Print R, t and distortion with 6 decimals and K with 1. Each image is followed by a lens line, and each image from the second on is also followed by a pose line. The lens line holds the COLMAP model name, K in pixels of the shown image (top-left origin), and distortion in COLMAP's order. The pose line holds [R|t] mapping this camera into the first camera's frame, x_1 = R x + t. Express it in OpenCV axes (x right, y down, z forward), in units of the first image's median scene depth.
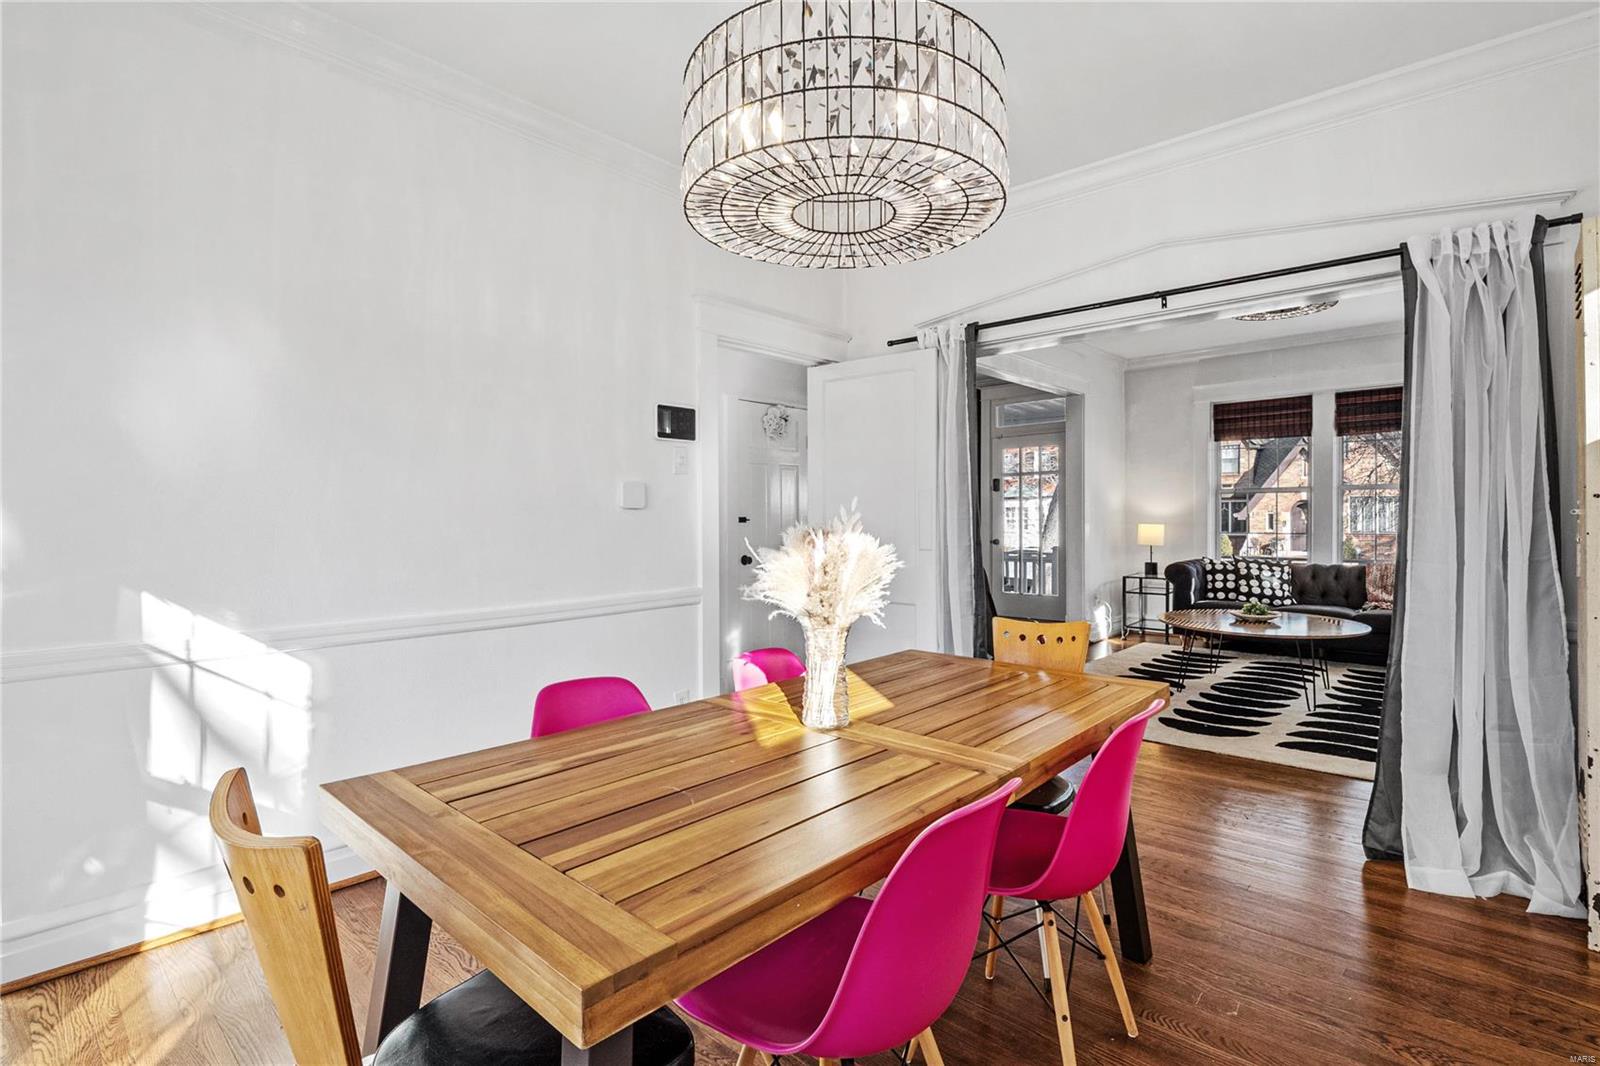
lens RADIAL K [[768.4, 0, 792.9], [0, 768.4, 526.1], [0, 0, 1]] dist [0.000189, -0.023028]
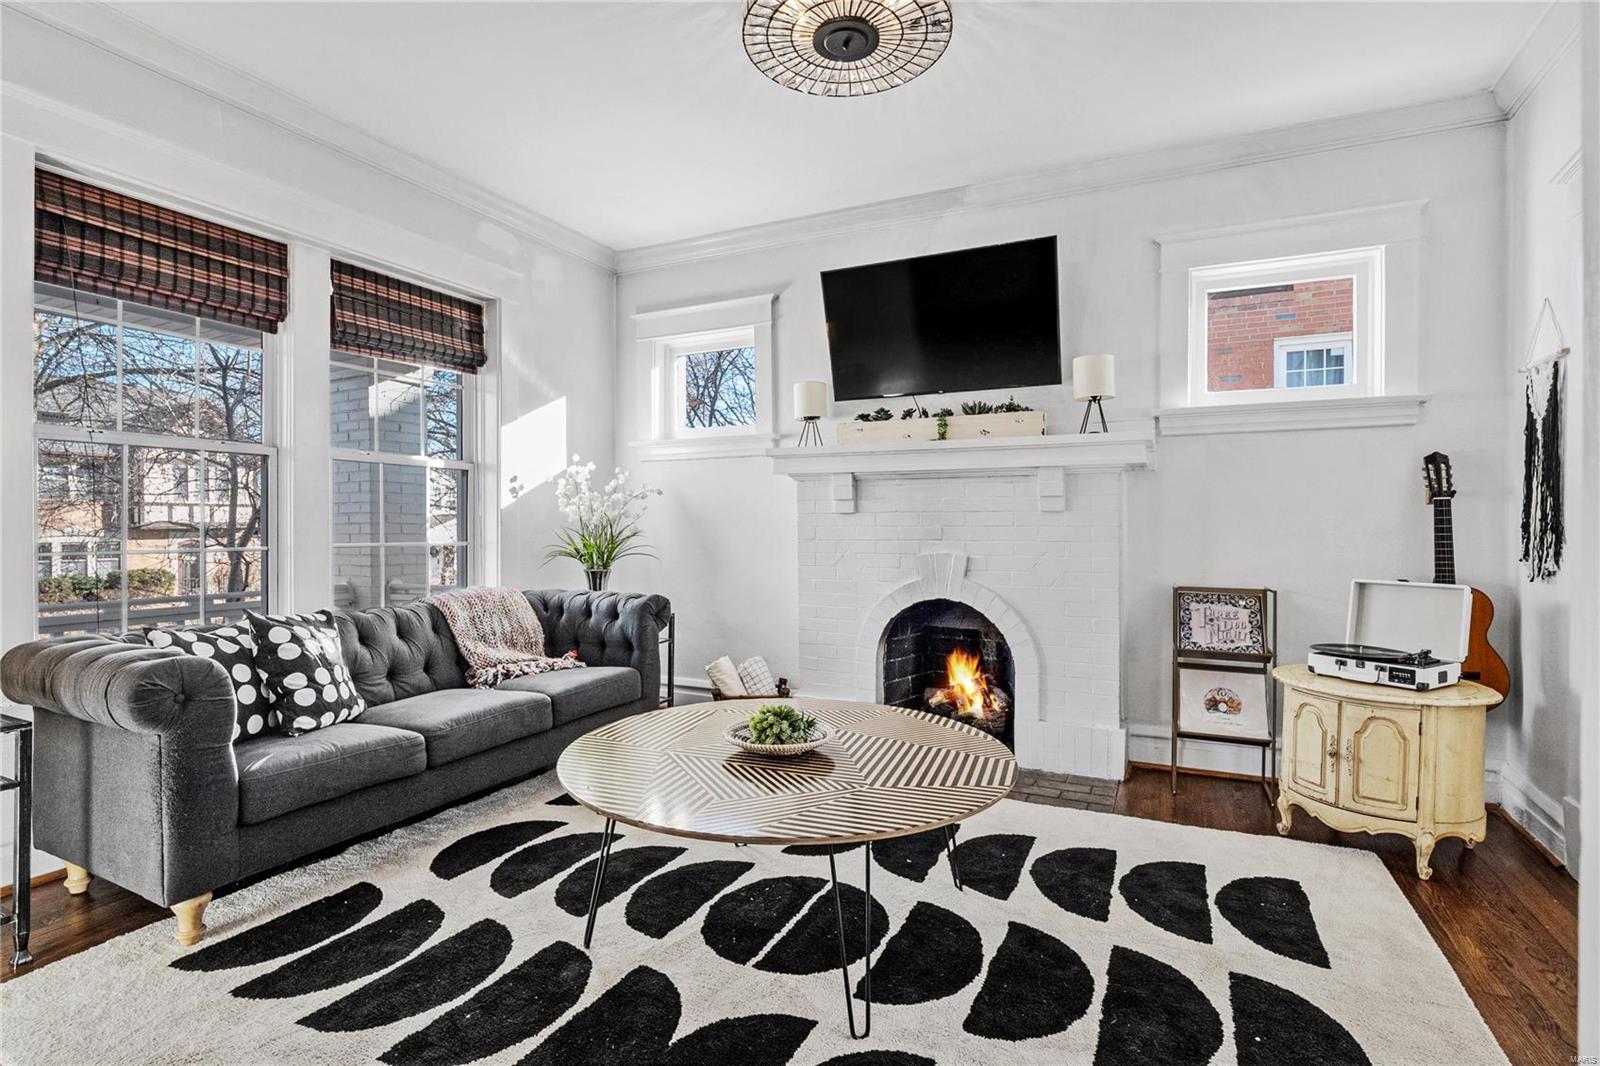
lens RADIAL K [[762.8, 0, 801.0], [0, 762.8, 527.4], [0, 0, 1]] dist [0.000424, -0.009837]
pose [[-0.288902, 0.007073, 0.957333, 0.158525], [0.016569, 0.999860, -0.002387, 0.004117], [-0.957215, 0.015173, -0.288978, 0.852458]]
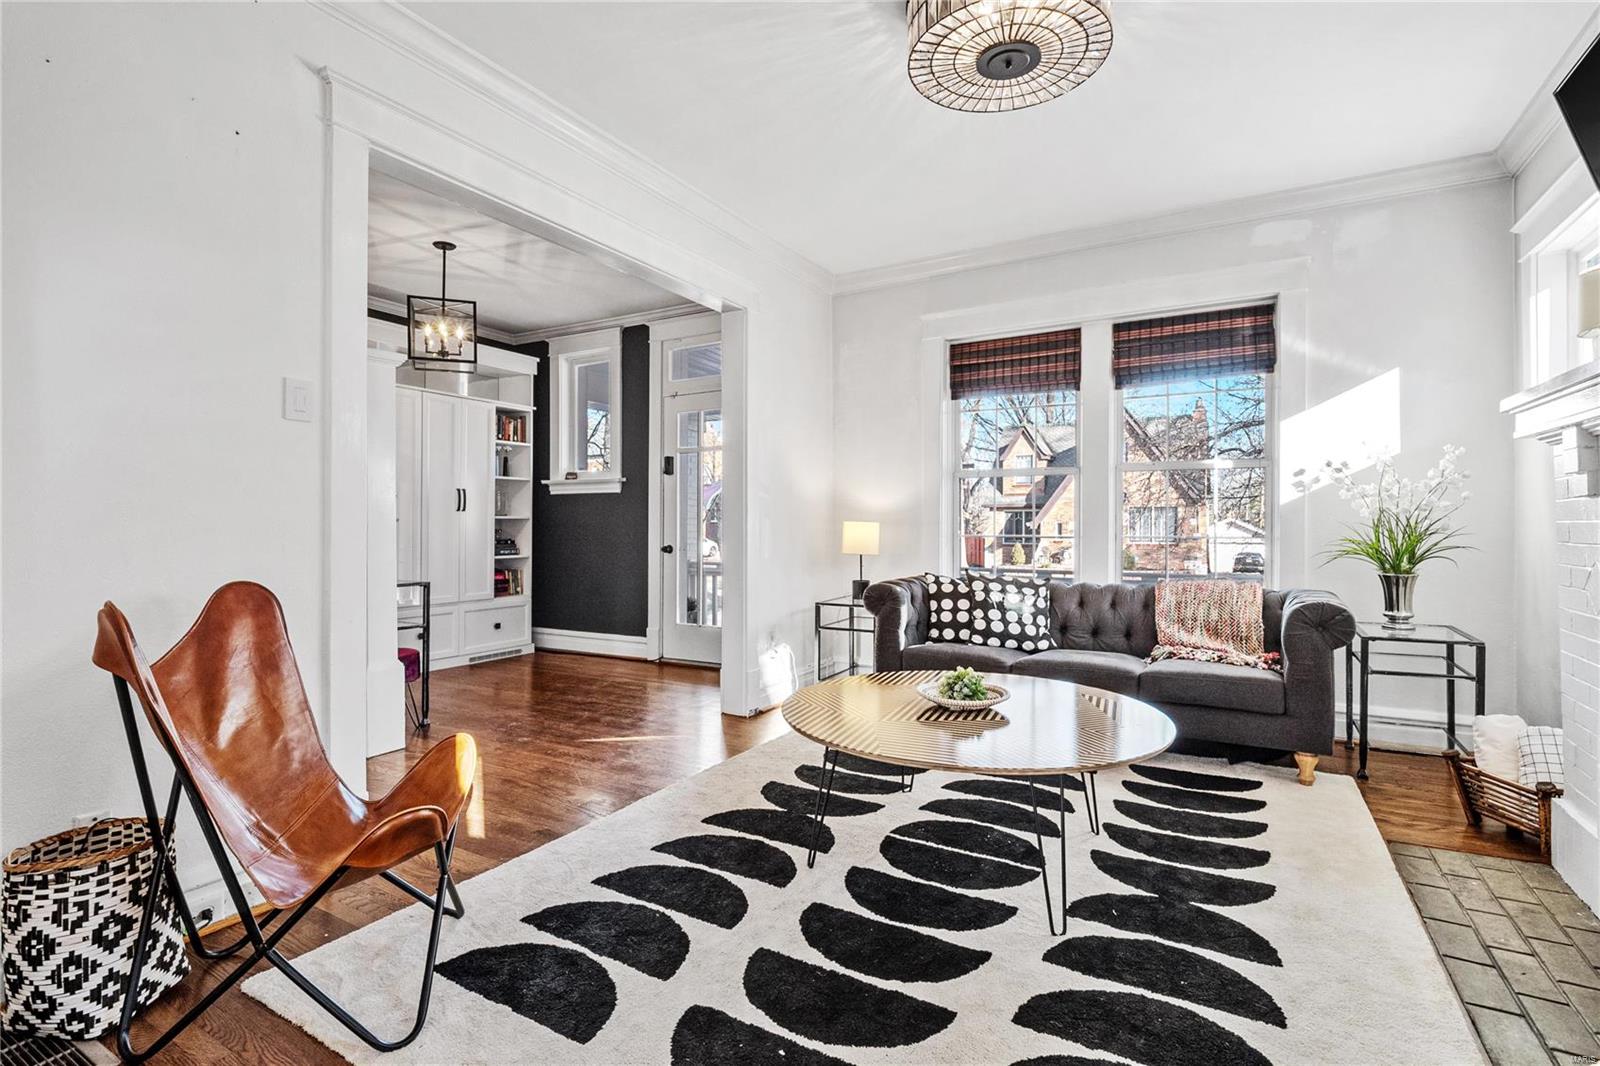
lens RADIAL K [[762.8, 0, 801.0], [0, 762.8, 527.4], [0, 0, 1]] dist [0.000424, -0.009837]
pose [[0.975085, 0.006854, 0.221726, 0.301120], [-0.004602, 0.999932, -0.010670, 0.010309], [-0.221784, 0.009384, 0.975051, 0.416190]]
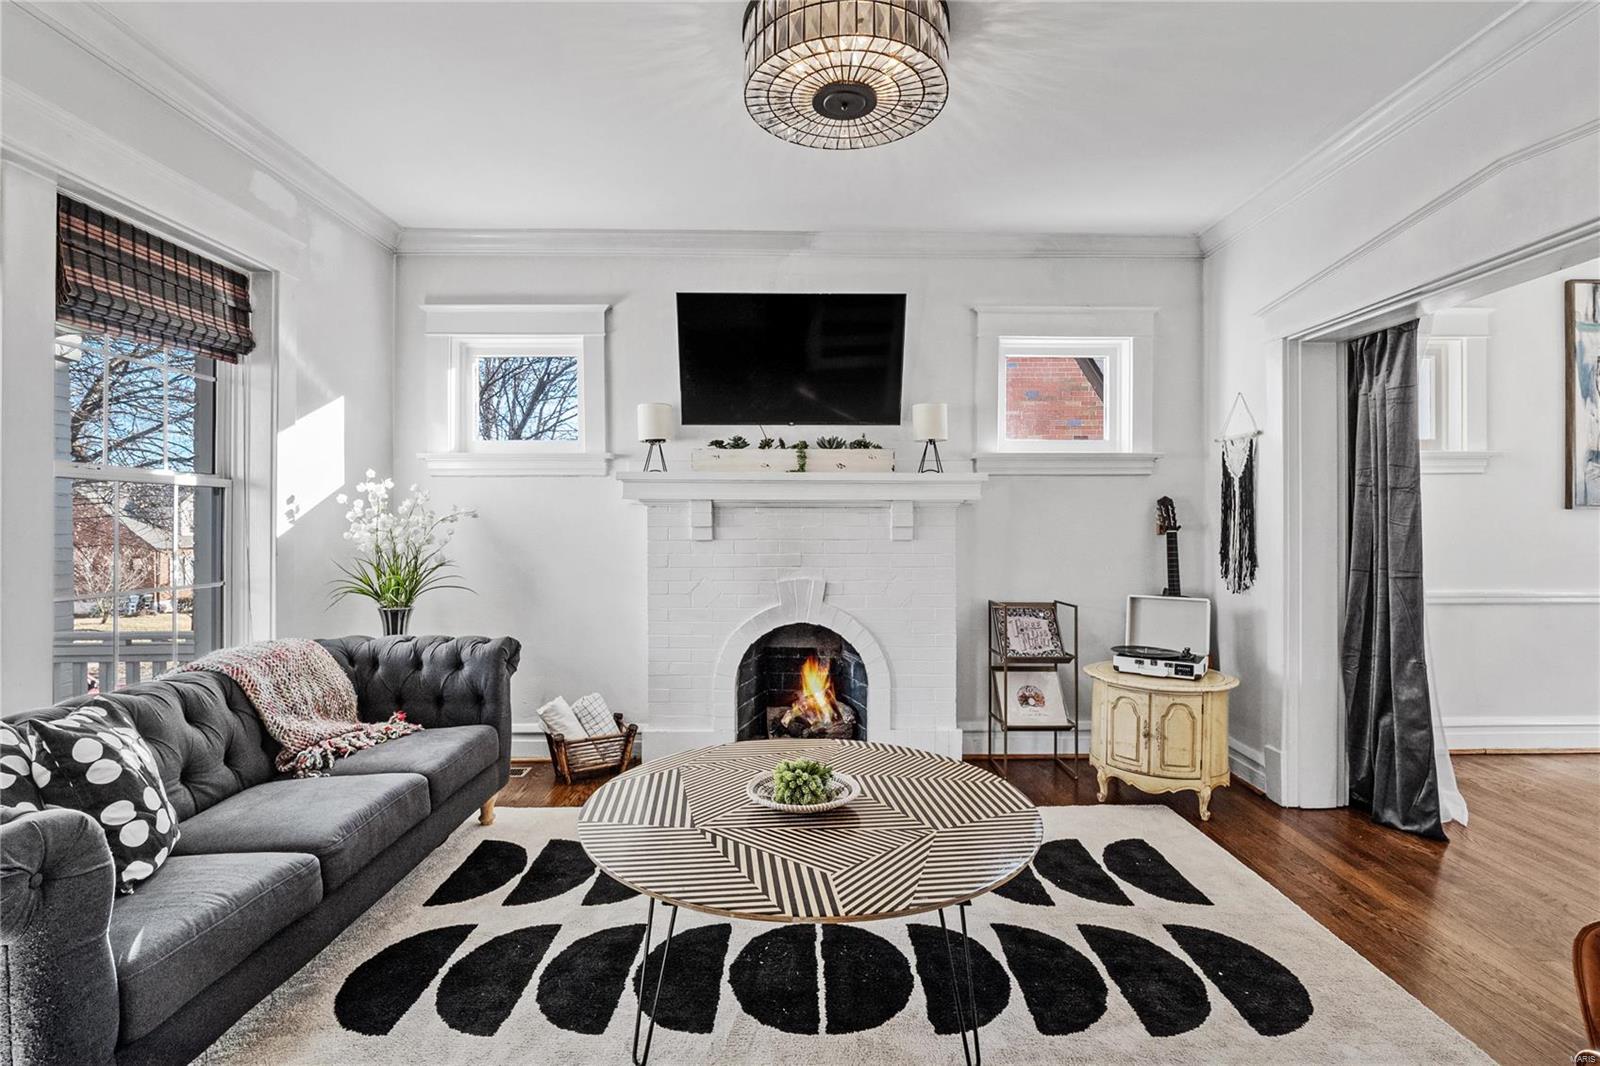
lens RADIAL K [[754.7, 0, 802.2], [0, 754.7, 517.2], [0, 0, 1]] dist [-0.011896, 0.000605]
pose [[-0.681982, 0.013501, 0.731244, 0.238123], [0.016077, 0.999865, -0.003467, -0.021272], [-0.731192, 0.009391, -0.682107, 0.980999]]
